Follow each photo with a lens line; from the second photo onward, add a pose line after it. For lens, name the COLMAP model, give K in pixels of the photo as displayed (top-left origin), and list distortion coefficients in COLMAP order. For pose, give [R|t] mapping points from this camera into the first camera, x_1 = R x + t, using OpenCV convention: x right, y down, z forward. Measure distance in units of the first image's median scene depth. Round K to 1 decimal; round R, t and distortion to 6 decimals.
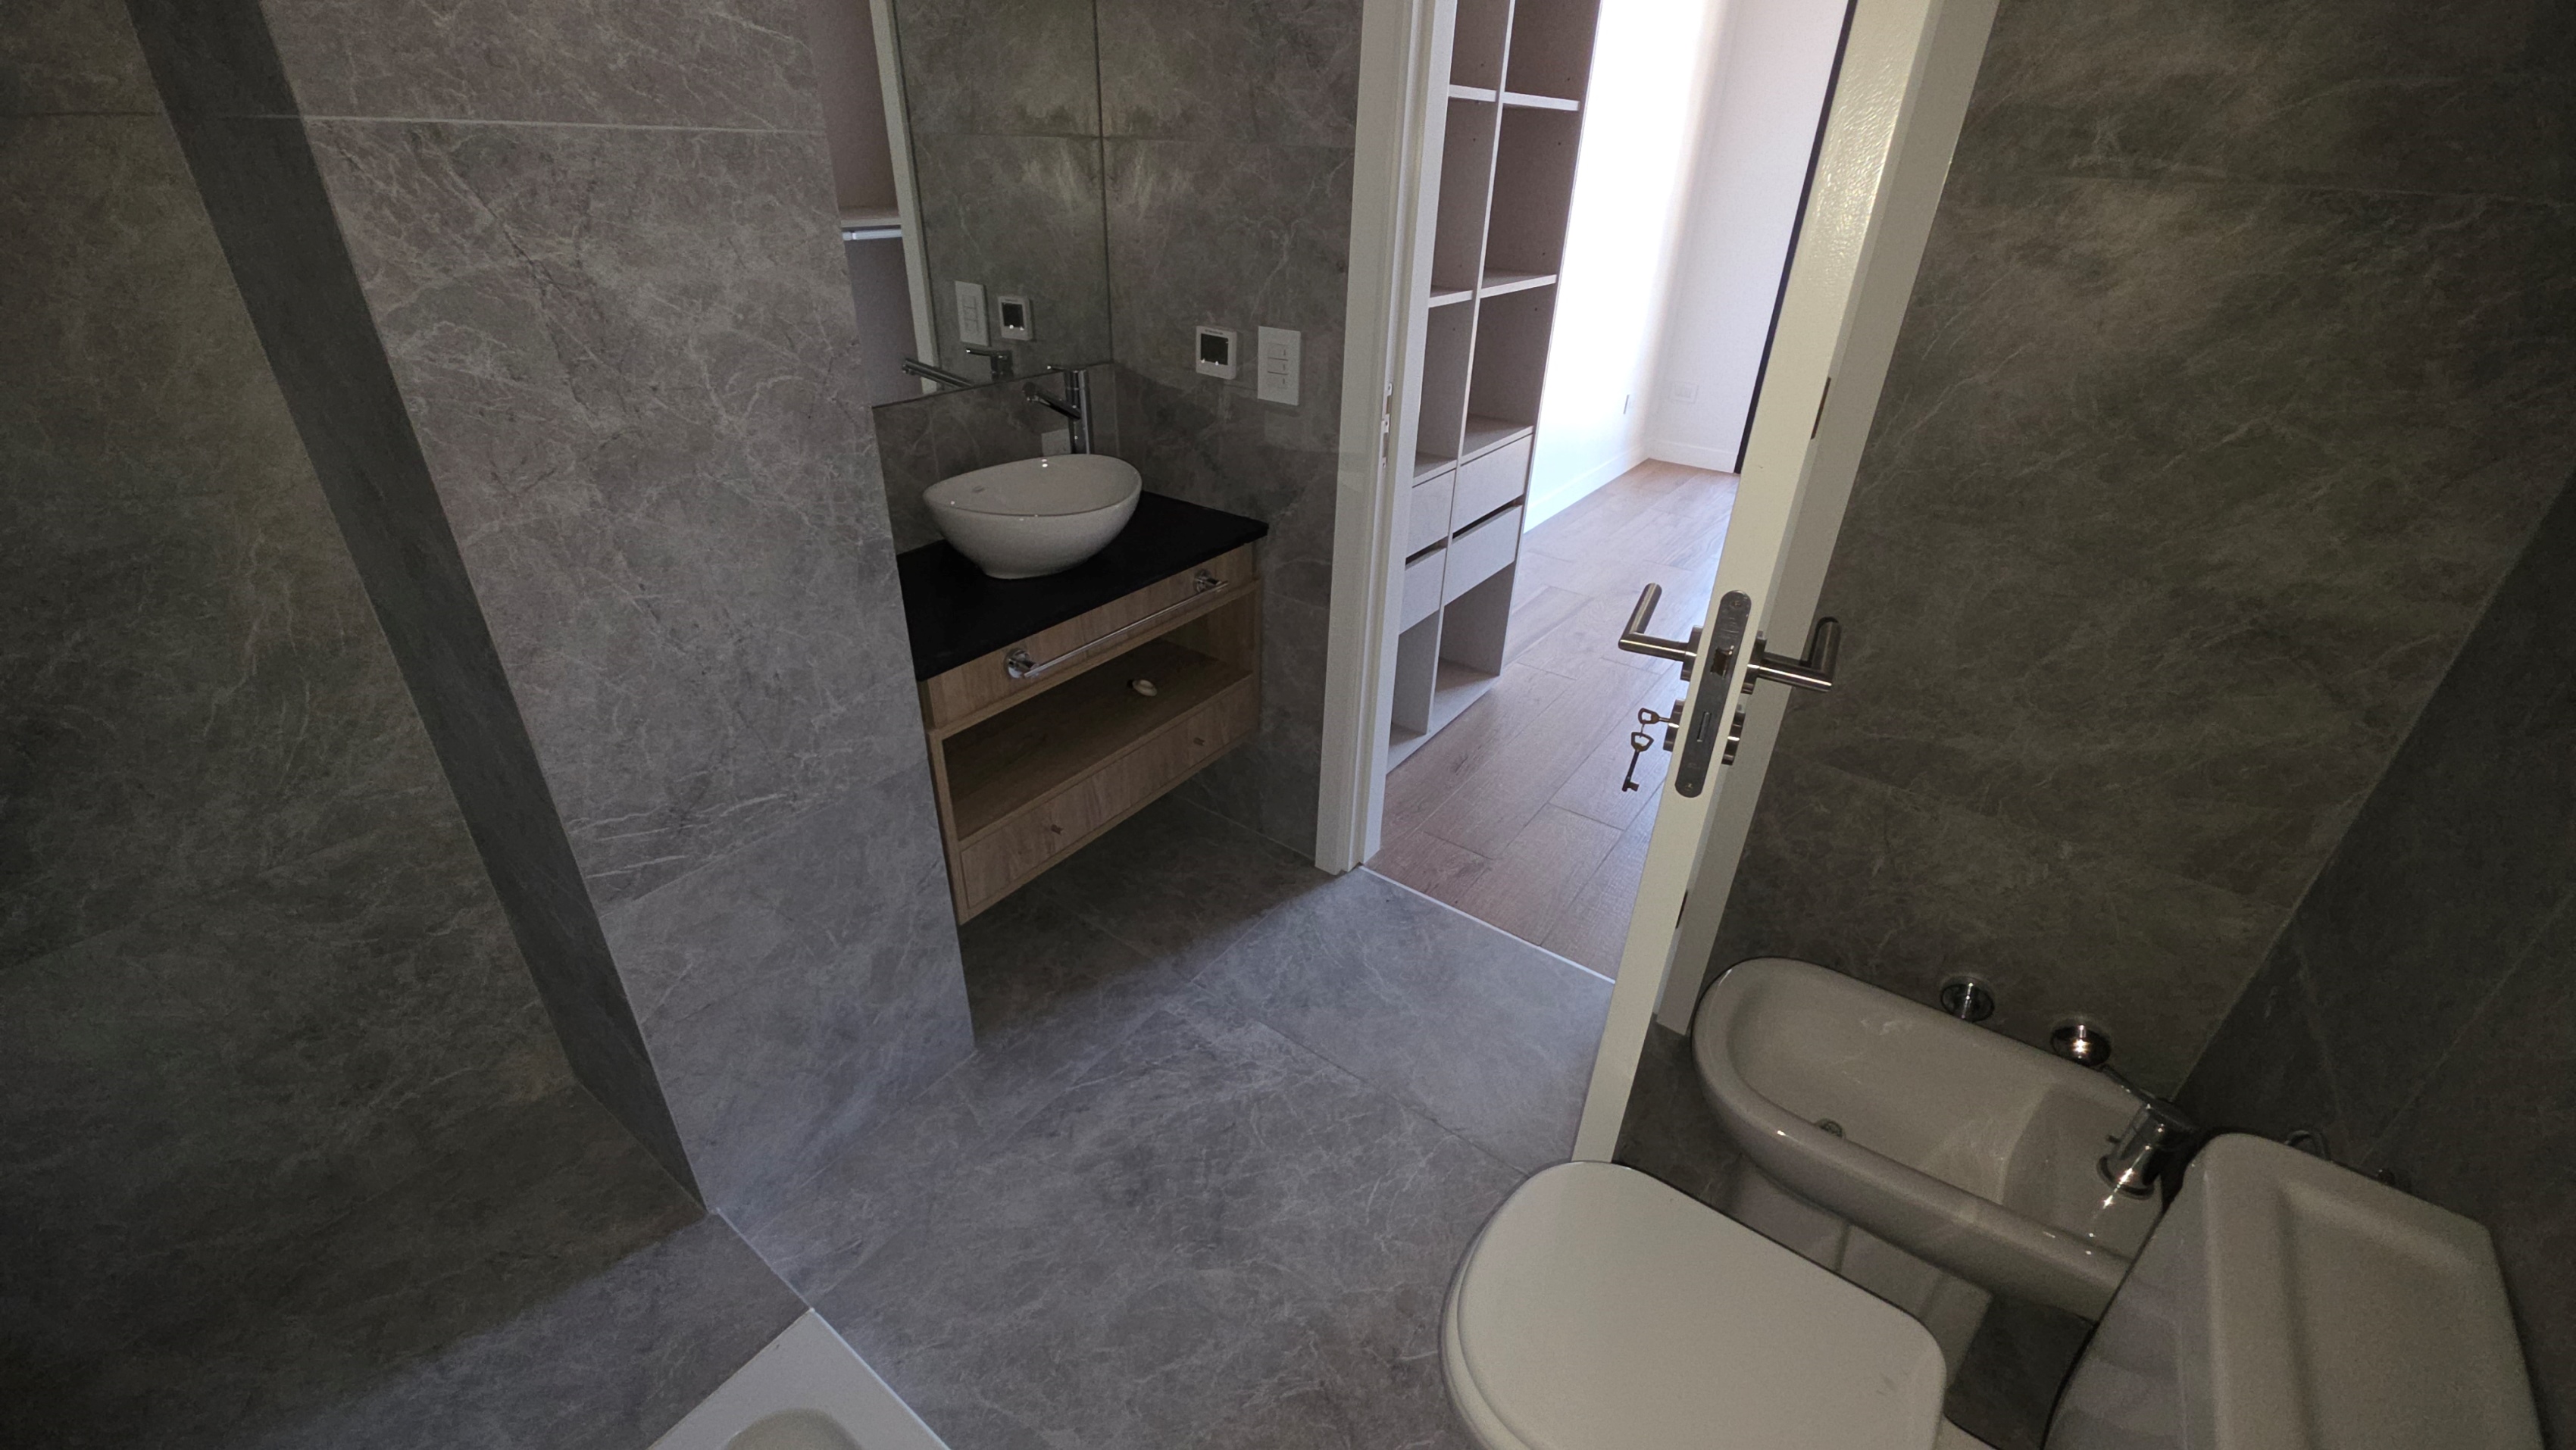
lens RADIAL K [[1020.0, 0, 1267.1], [0, 1020.0, 724.3], [0, 0, 1]] dist [-0.003376, -0.002690]
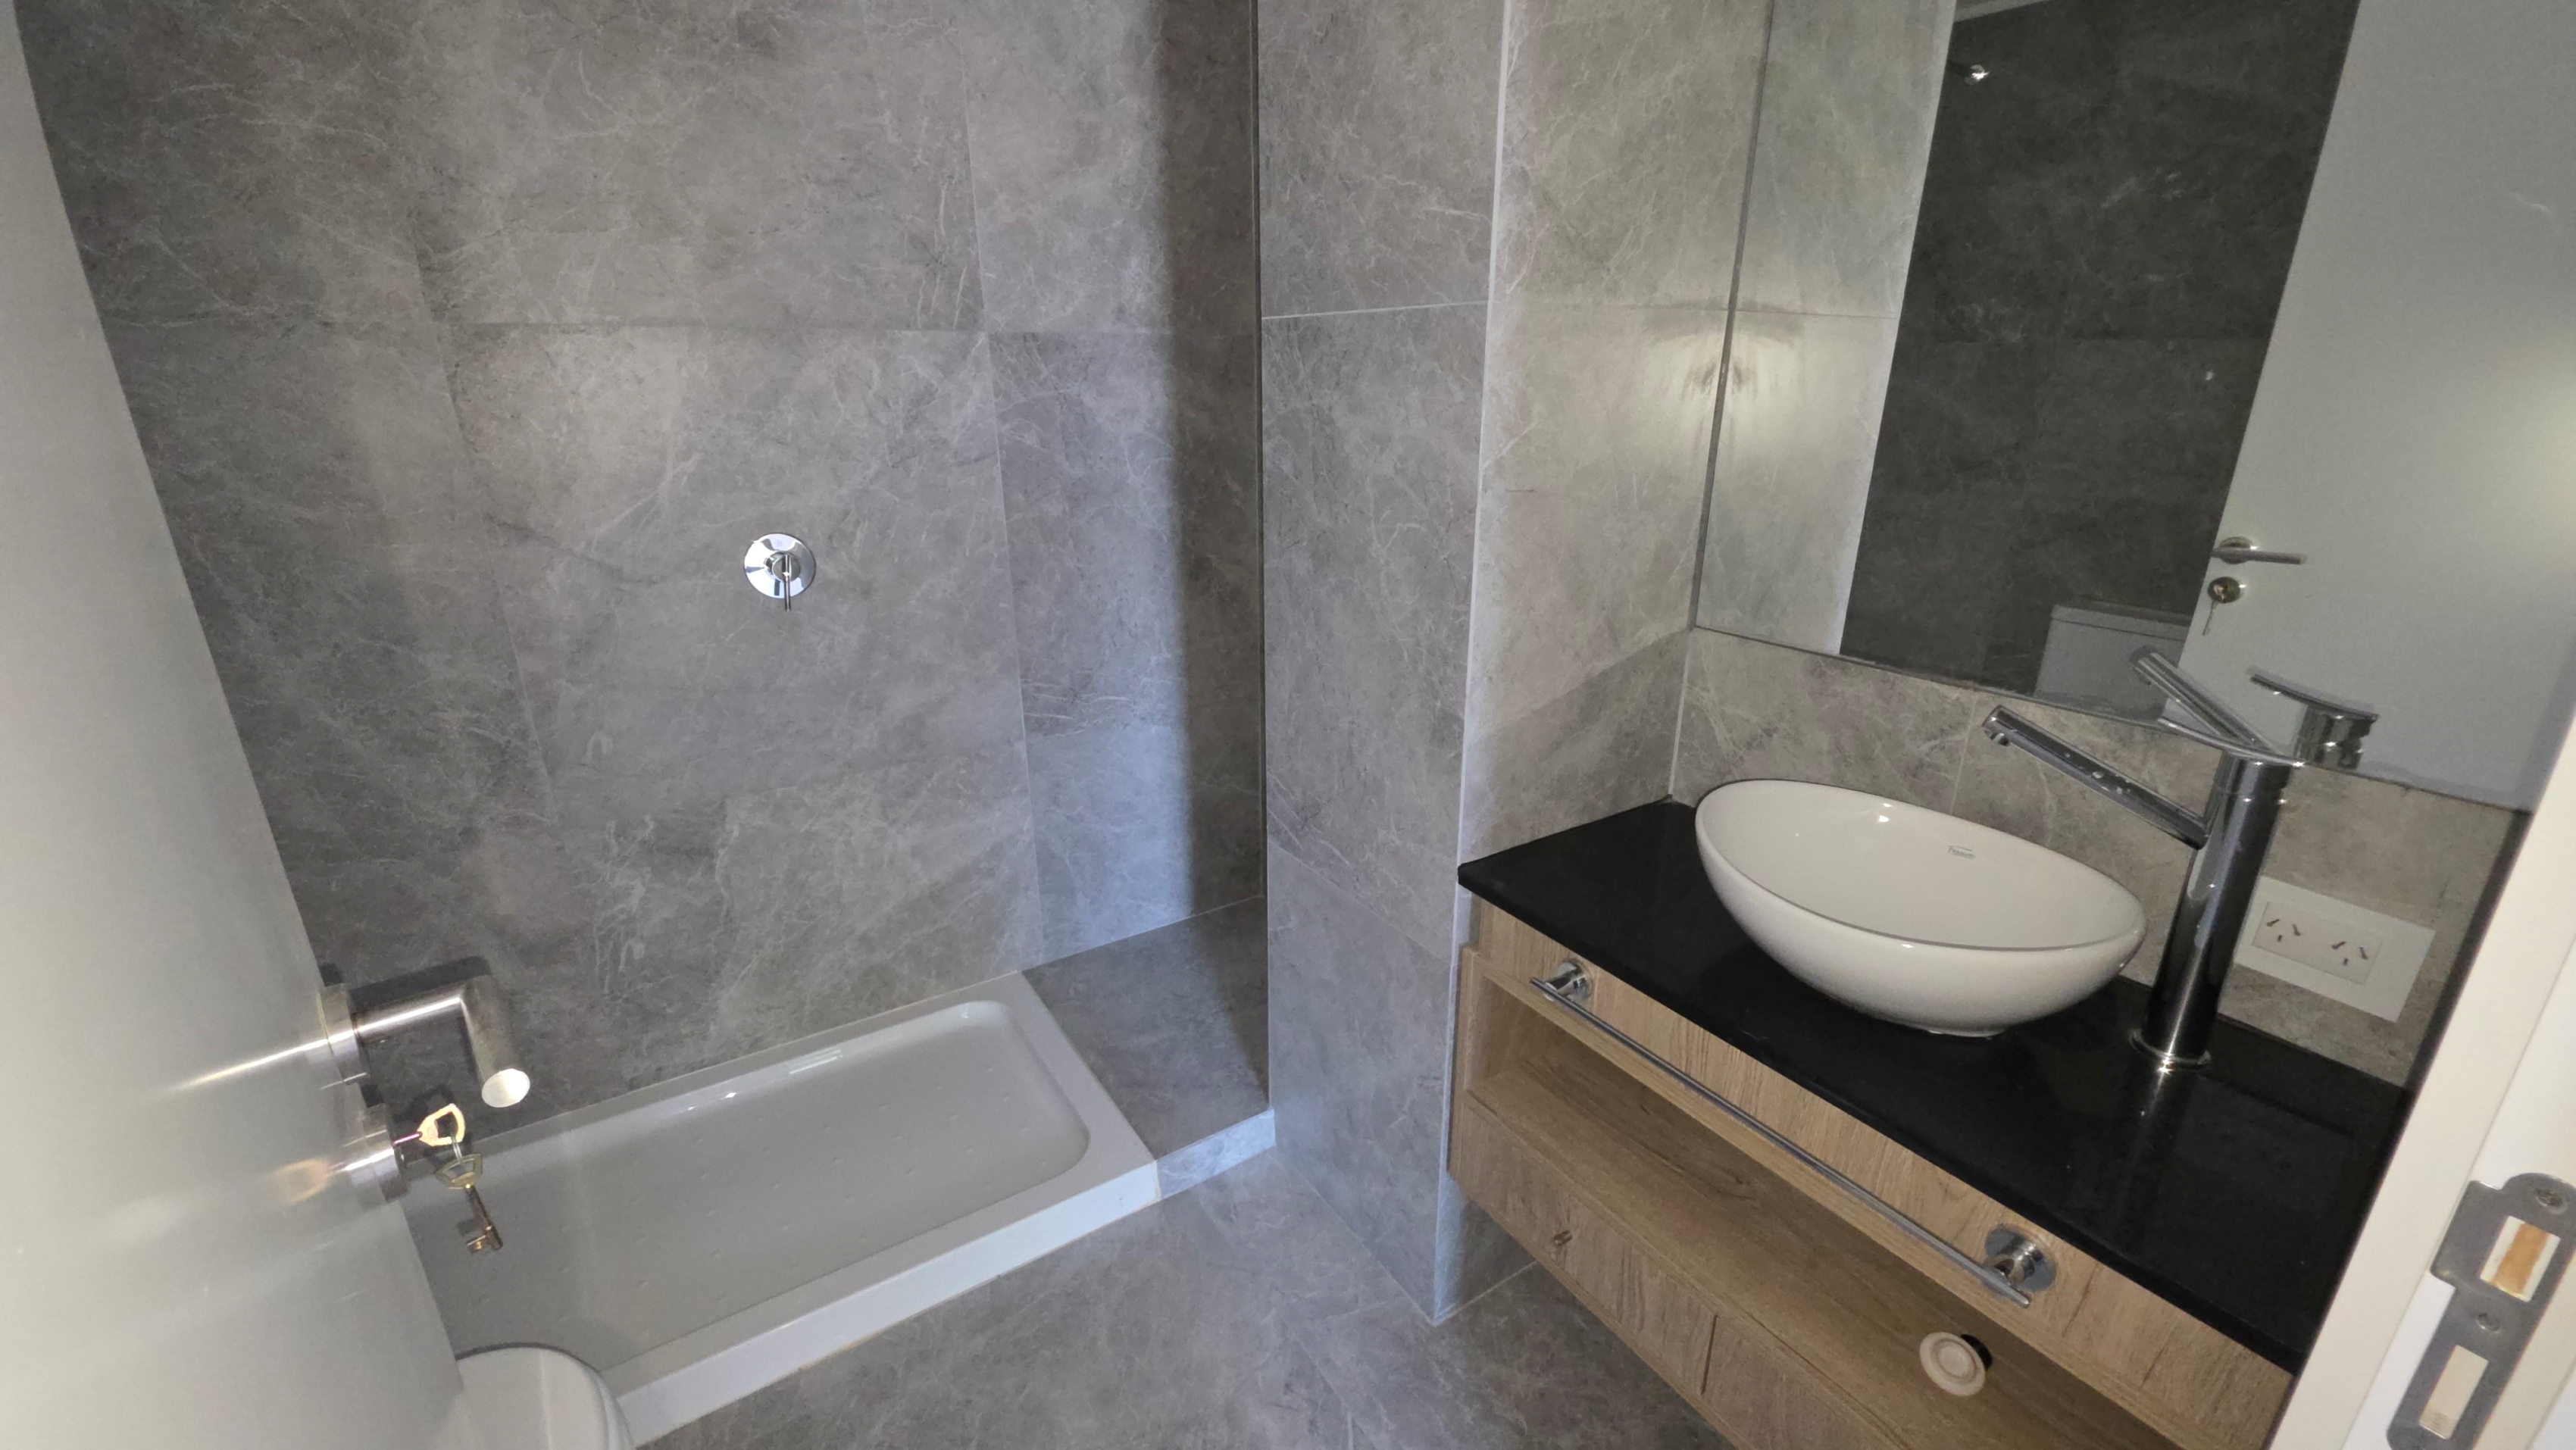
lens RADIAL K [[1020.0, 0, 1287.7], [0, 1020.0, 706.5], [0, 0, 1]] dist [-0.003376, -0.002690]
pose [[-0.354413, 0.275704, -0.893520, 0.594291], [-0.458563, 0.781514, 0.423032, -0.609312], [0.814930, 0.559664, -0.150551, 1.215683]]
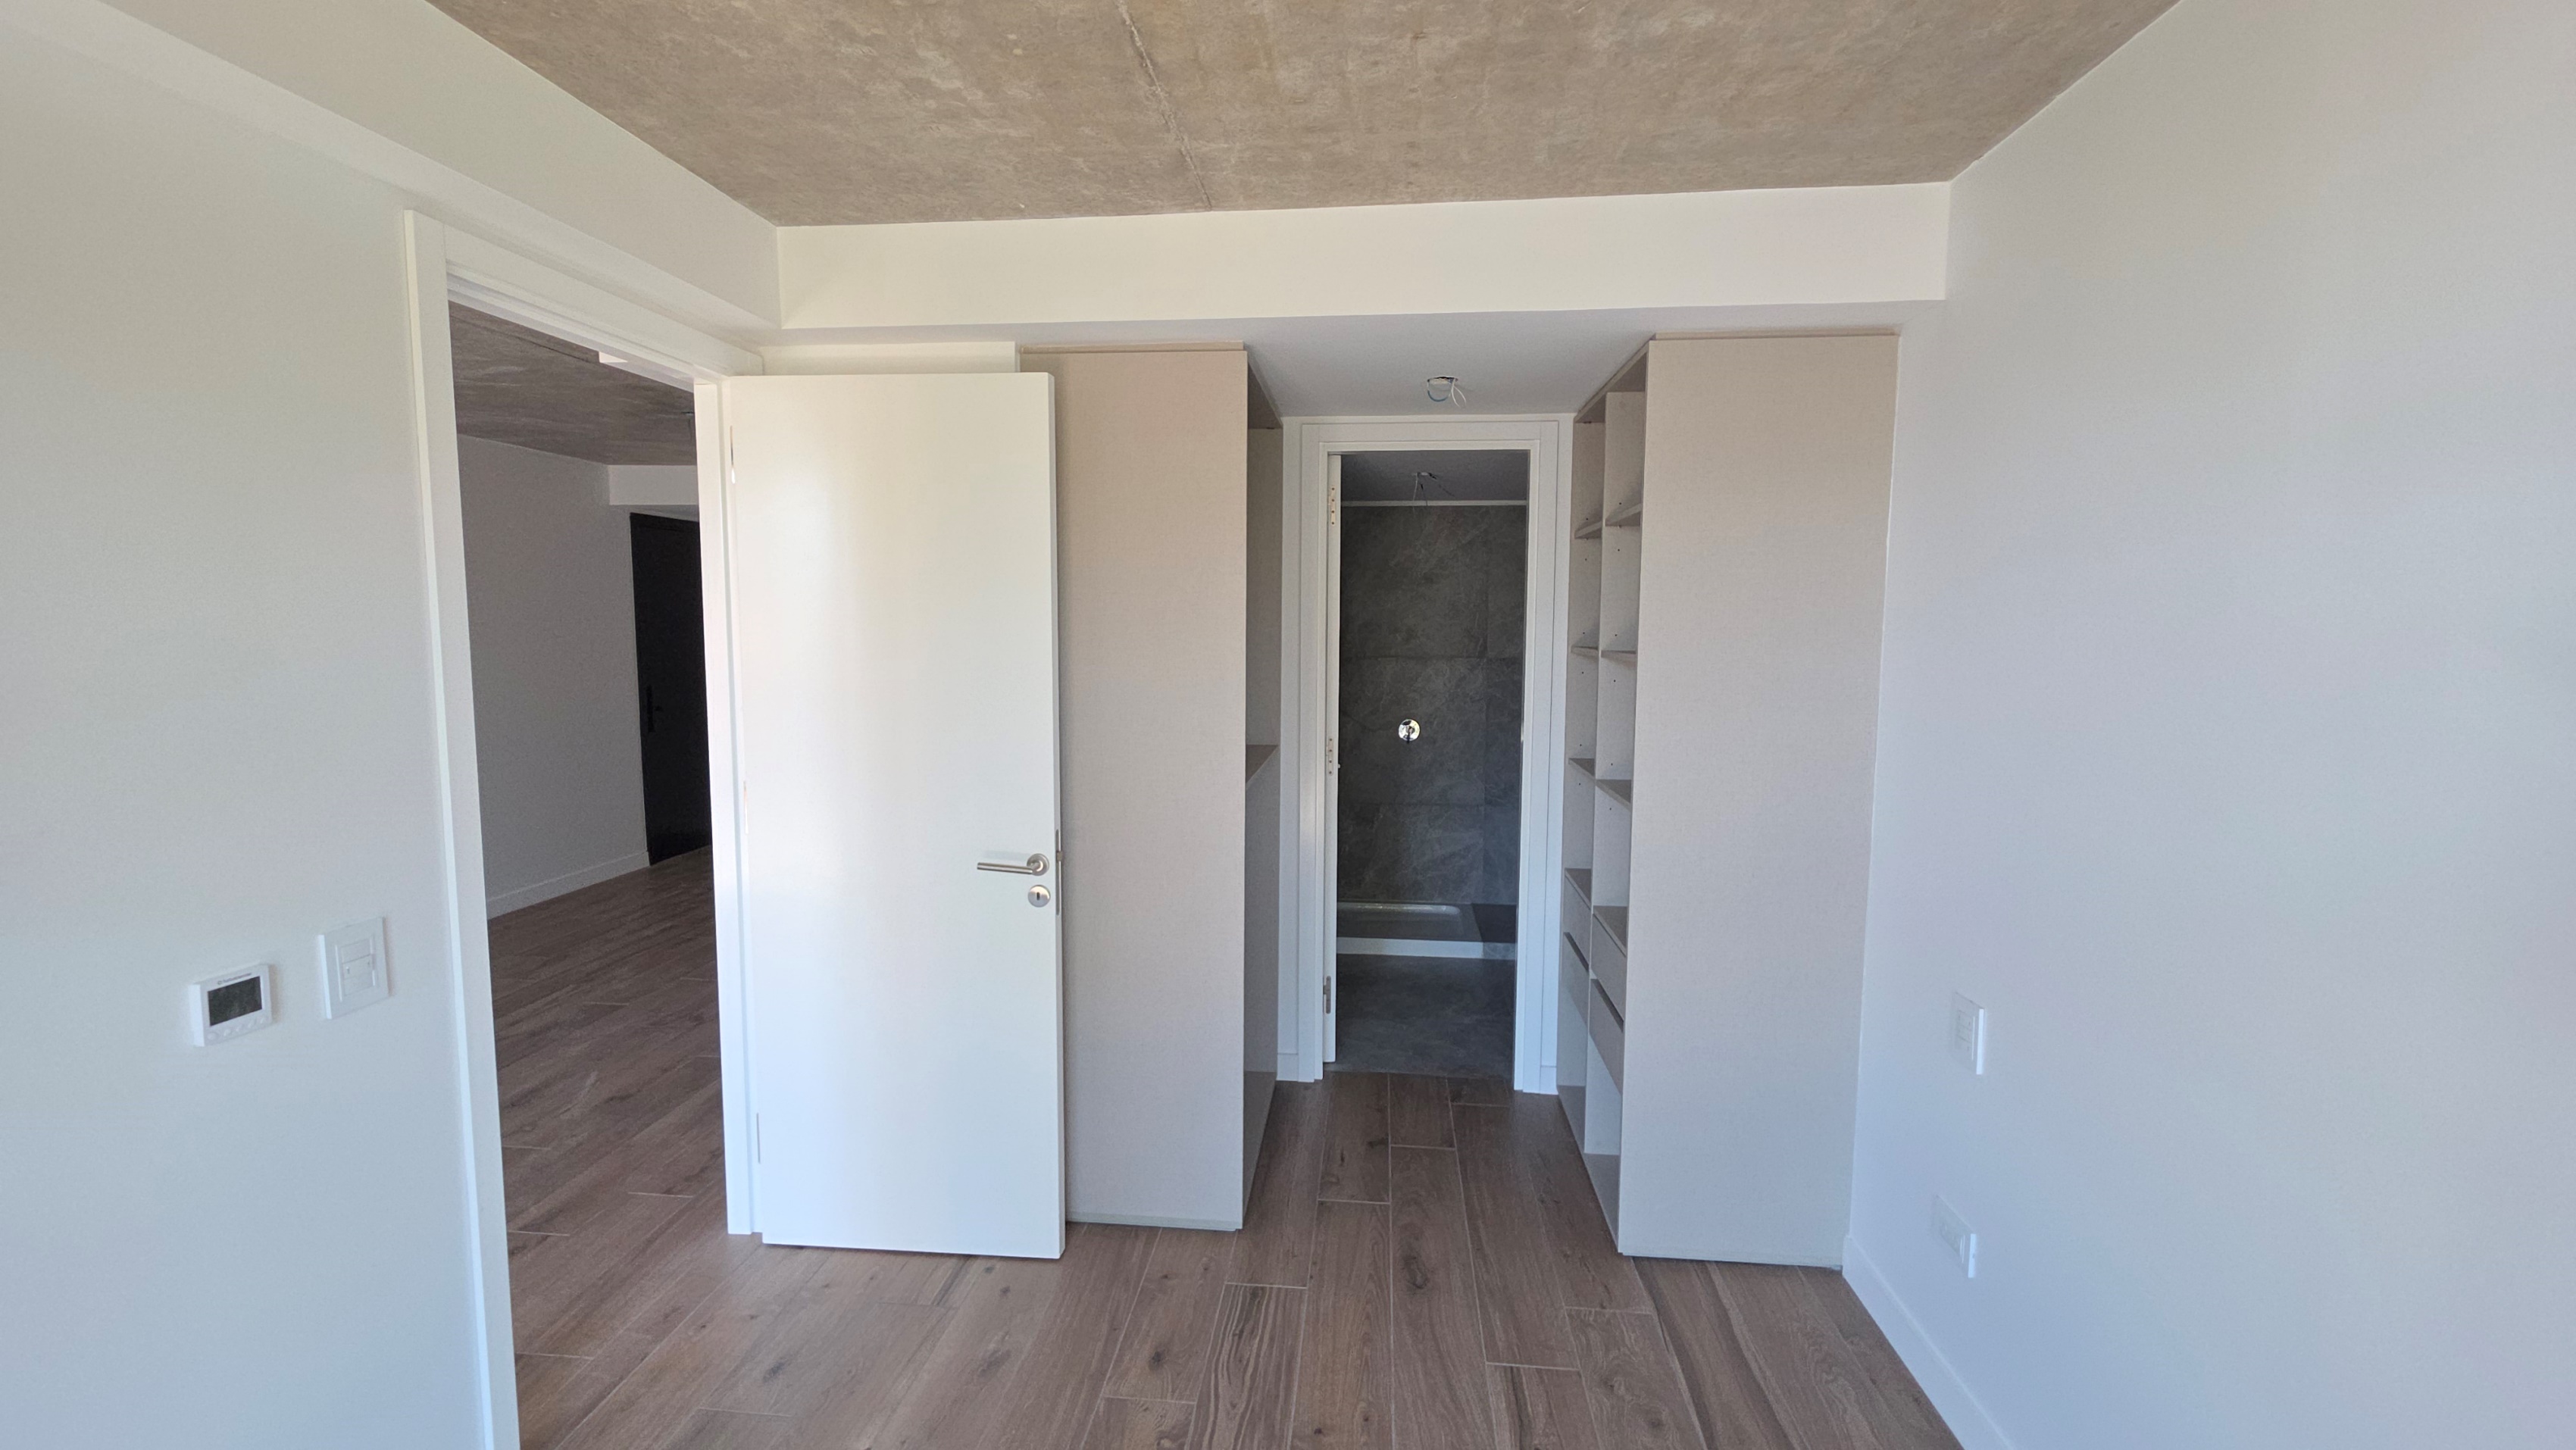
lens RADIAL K [[1020.0, 0, 1290.2], [0, 1020.0, 727.0], [0, 0, 1]] dist [-0.003376, -0.002690]
pose [[-0.861970, 0.016409, -0.506693, 2.390070], [-0.269012, 0.832349, 0.484590, -1.993097], [0.429697, 0.554009, -0.713046, 3.470341]]
